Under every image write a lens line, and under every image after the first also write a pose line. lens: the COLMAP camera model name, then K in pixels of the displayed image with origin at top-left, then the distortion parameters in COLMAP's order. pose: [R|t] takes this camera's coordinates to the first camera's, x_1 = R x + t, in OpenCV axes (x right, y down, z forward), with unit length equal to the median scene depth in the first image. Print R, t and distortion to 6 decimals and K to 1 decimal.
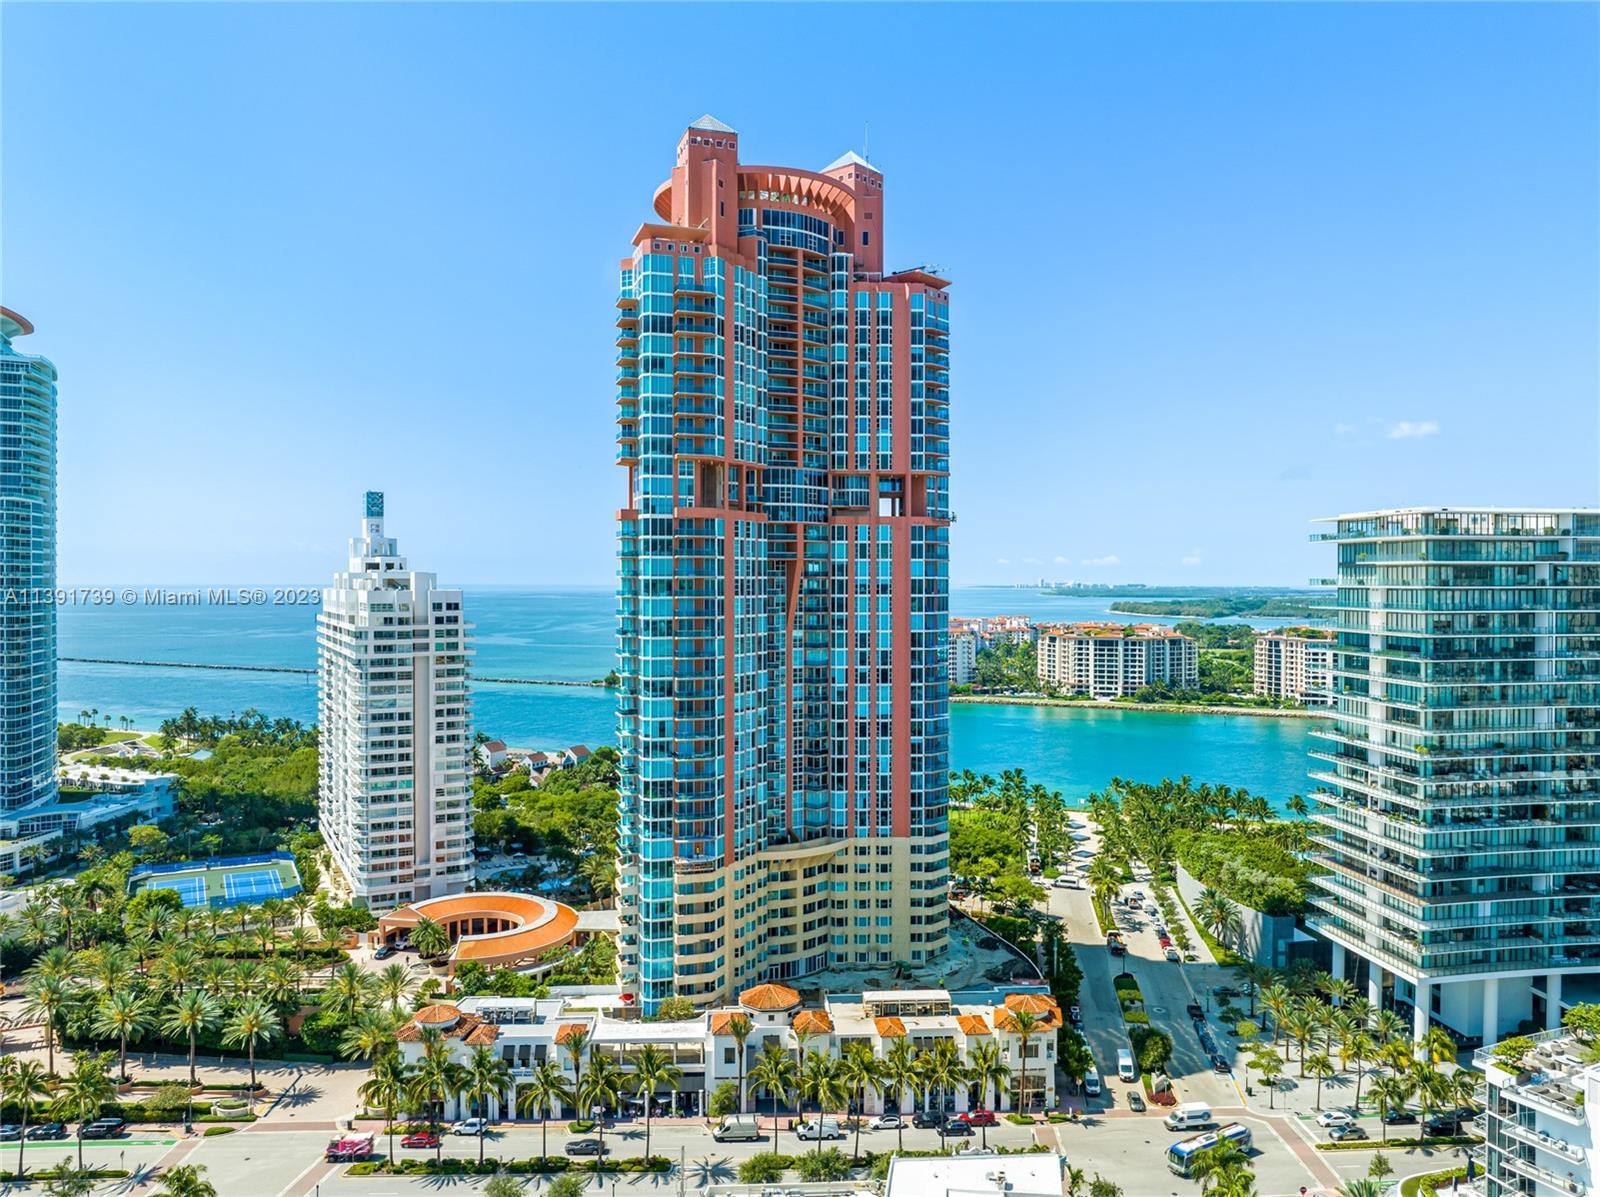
lens RADIAL K [[1129.2, 0, 781.1], [0, 1129.2, 604.7], [0, 0, 1]] dist [-0.026322, -0.000394]
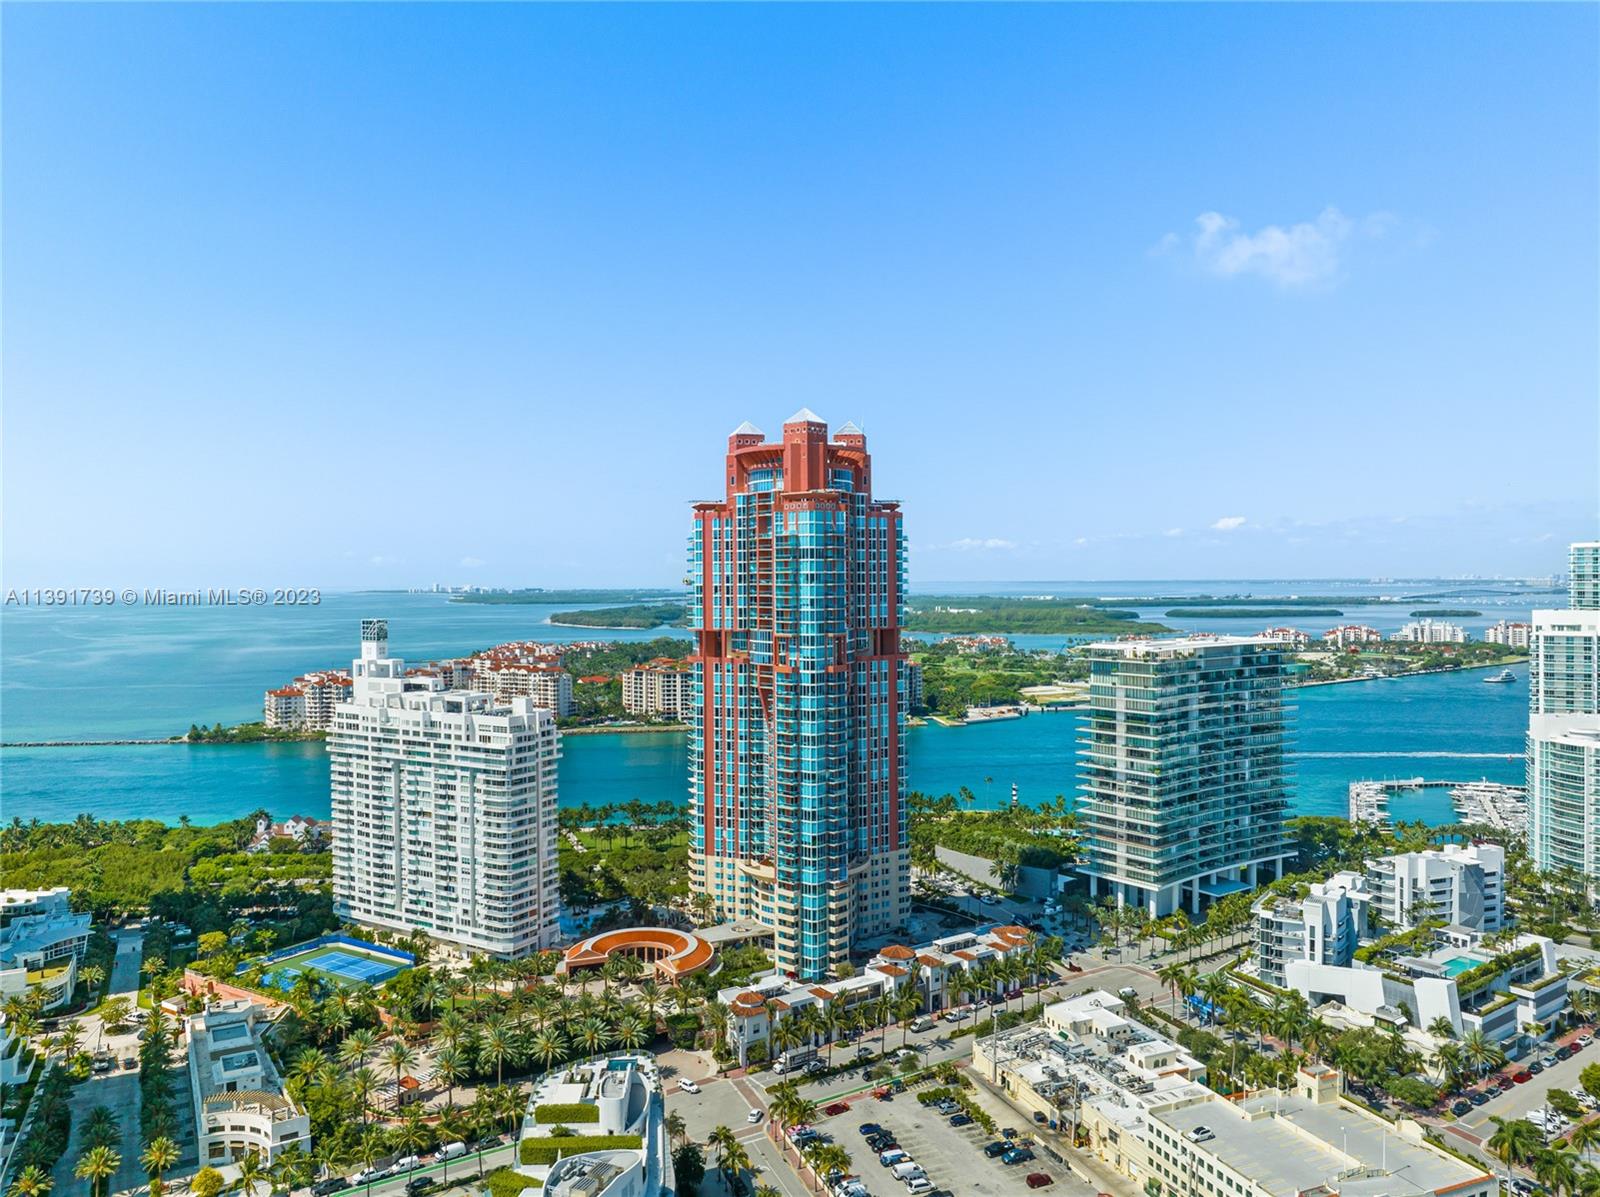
lens RADIAL K [[1151.2, 0, 800.0], [0, 1151.2, 598.5], [0, 0, 1]] dist [-0.003273, -0.006155]
pose [[0.848971, -0.018115, 0.528128, -0.921434], [0.020049, 0.999797, 0.002064, -0.172550], [-0.528058, 0.008836, 0.849162, -0.363440]]
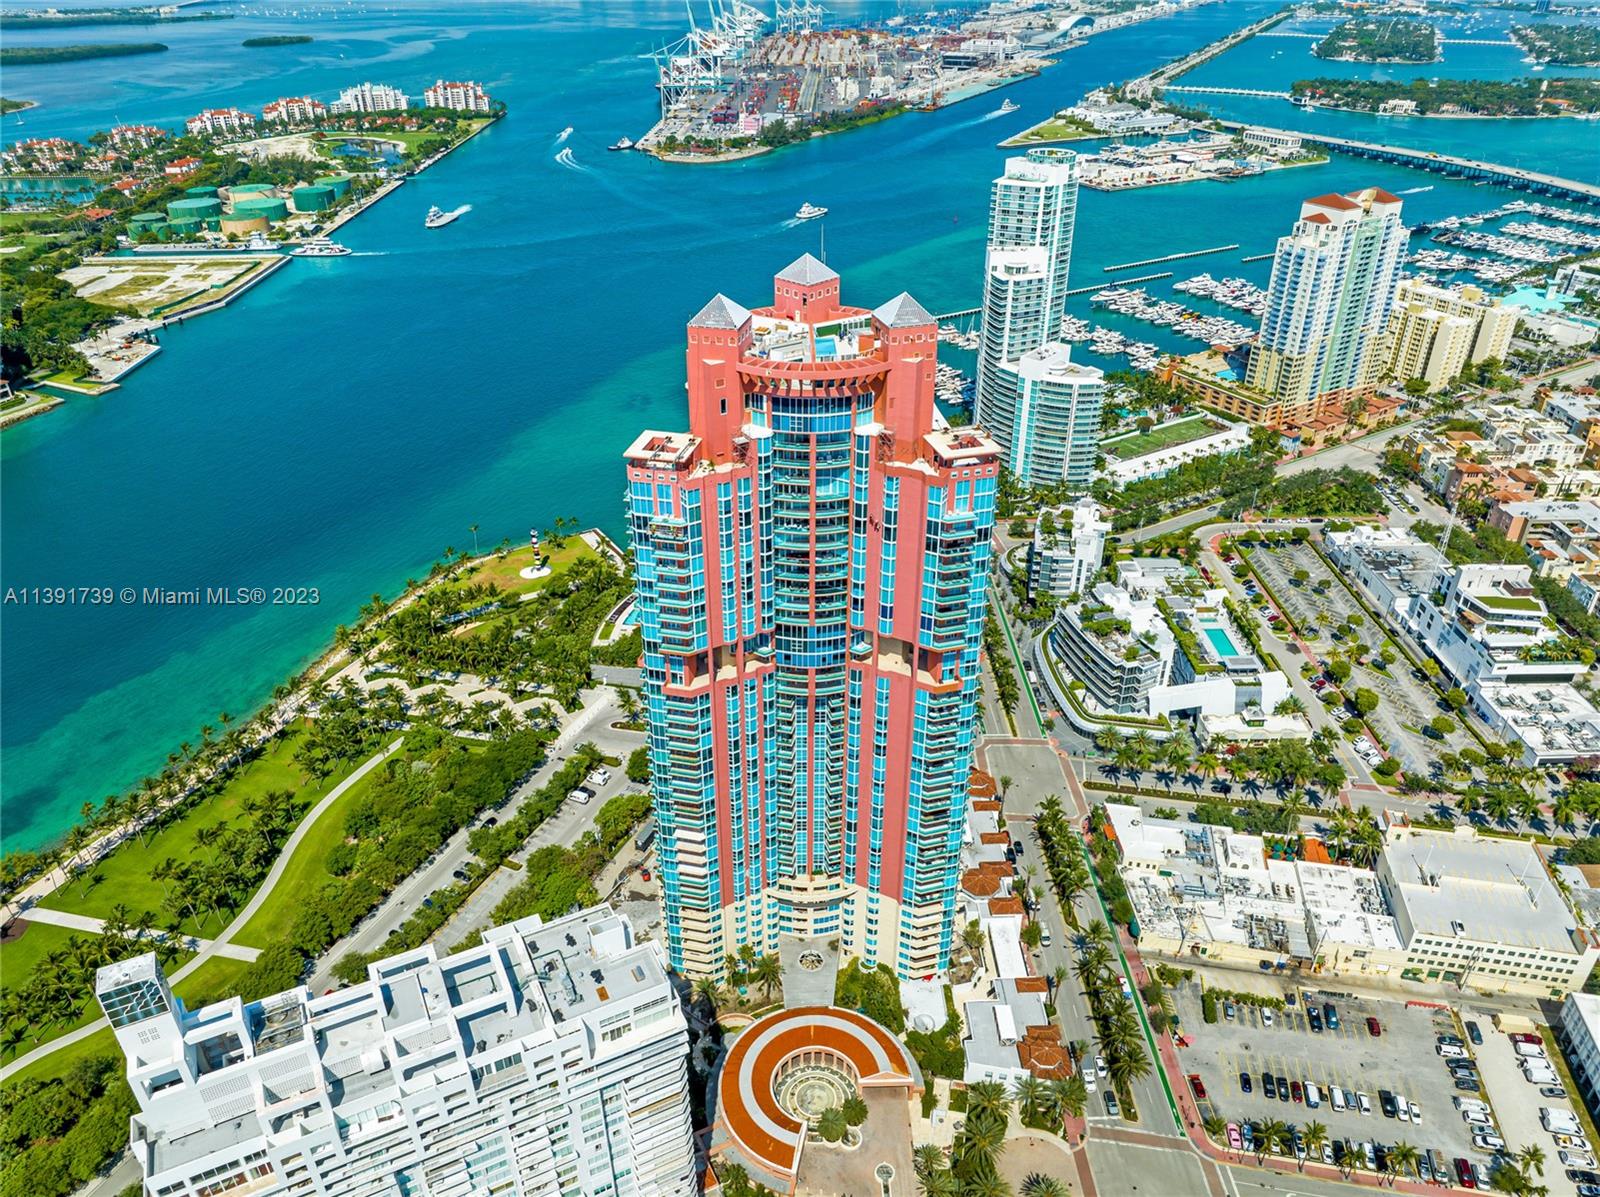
lens RADIAL K [[1117.6, 0, 799.3], [0, 1117.6, 643.6], [0, 0, 1]] dist [0.004815, 0.001107]
pose [[0.044480, -0.535979, 0.843059, -1.035812], [0.037410, 0.844196, 0.534728, -0.687299], [-0.998310, 0.007754, 0.057601, 1.000598]]
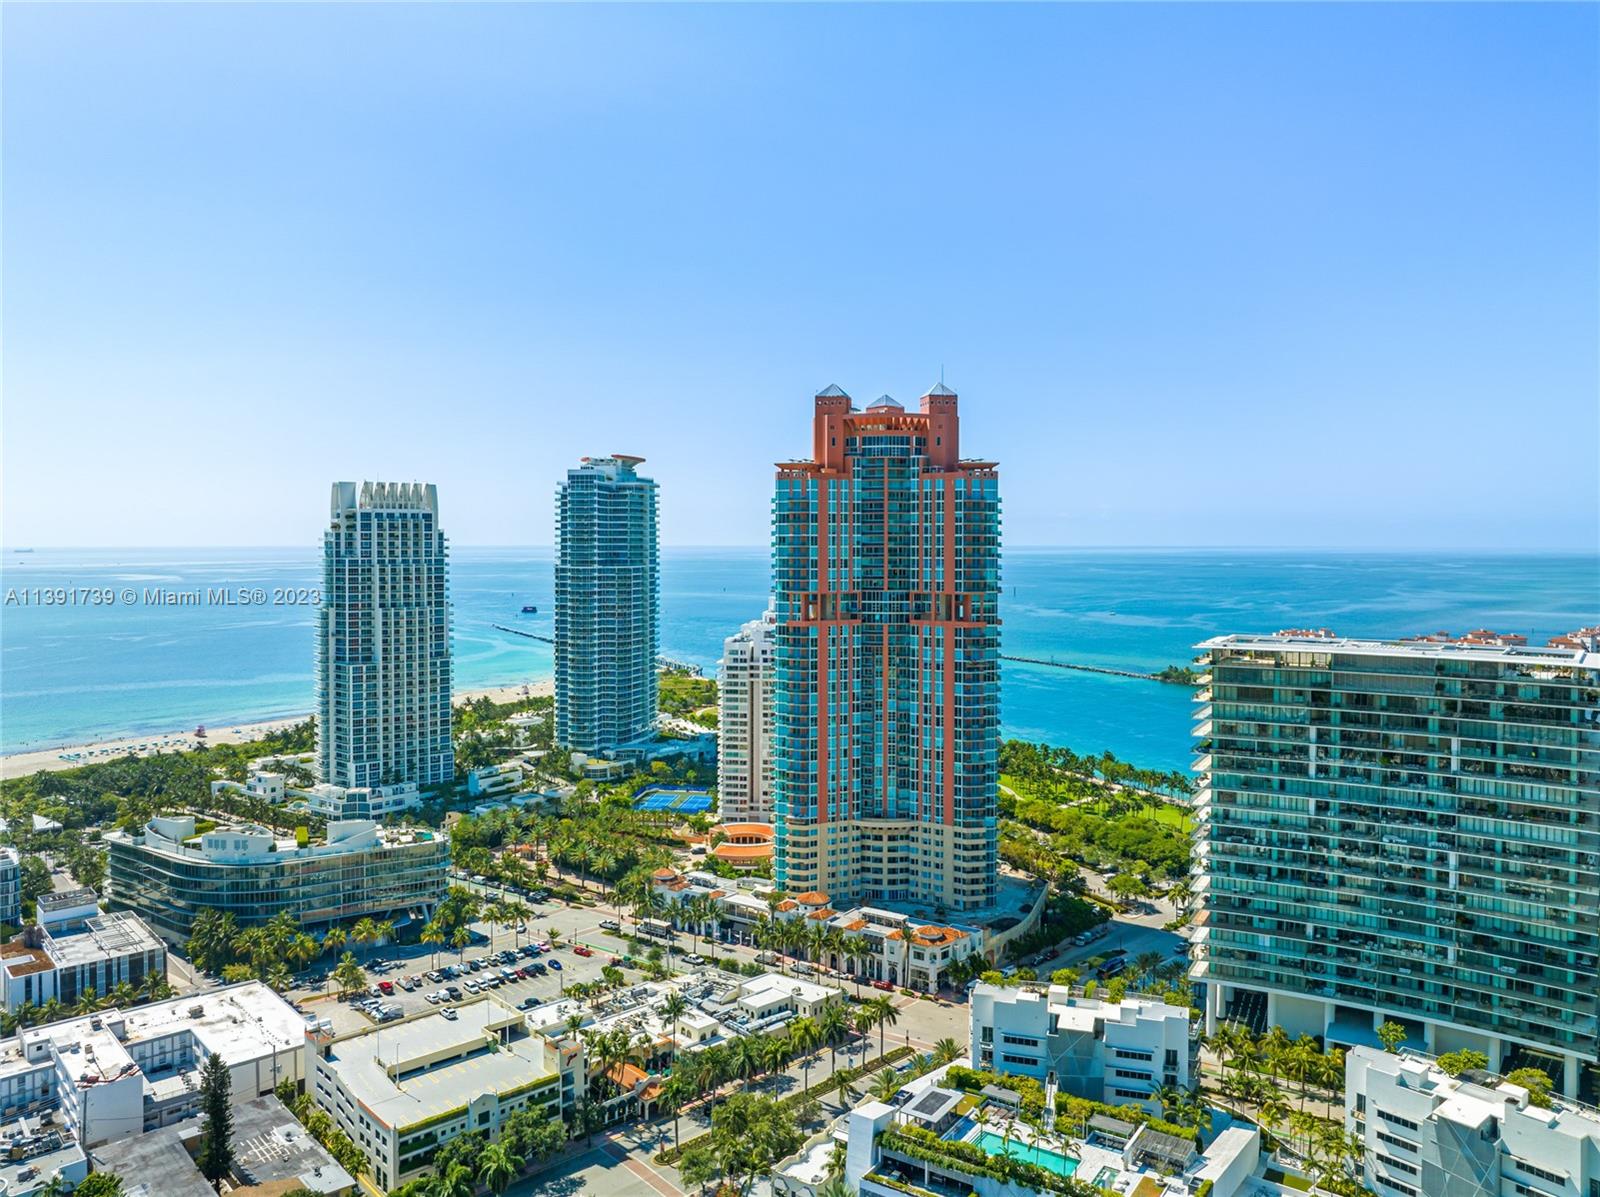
lens RADIAL K [[1151.2, 0, 800.0], [0, 1151.2, 598.5], [0, 0, 1]] dist [-0.003273, -0.006155]
pose [[0.798692, 0.031883, -0.600895, 0.929964], [-0.012767, 0.999268, 0.036052, -0.170880], [0.601605, -0.021122, 0.798515, -0.410440]]
